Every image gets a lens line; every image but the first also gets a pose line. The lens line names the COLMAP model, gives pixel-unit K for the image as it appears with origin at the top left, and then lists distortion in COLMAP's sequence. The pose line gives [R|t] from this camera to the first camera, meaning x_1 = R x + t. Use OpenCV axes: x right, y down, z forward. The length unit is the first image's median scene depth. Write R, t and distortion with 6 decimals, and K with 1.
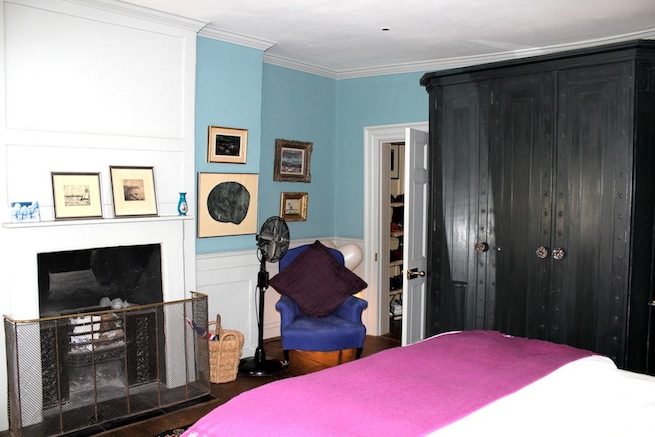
lens RADIAL K [[538.9, 0, 327.5], [0, 538.9, 218.5], [0, 0, 1]] dist [-0.173327, 0.159043]
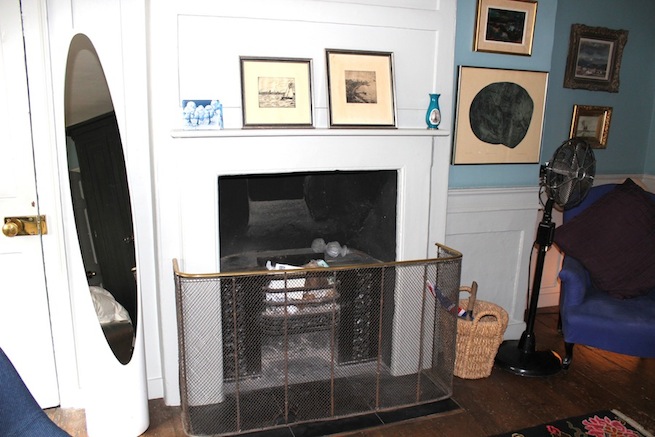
lens RADIAL K [[538.9, 0, 327.5], [0, 538.9, 218.5], [0, 0, 1]] dist [-0.173327, 0.159043]
pose [[0.900442, 0.098699, -0.423630, -0.099224], [-0.037475, 0.987898, 0.150509, 0.008977], [0.433359, -0.119649, 0.893244, 0.342620]]
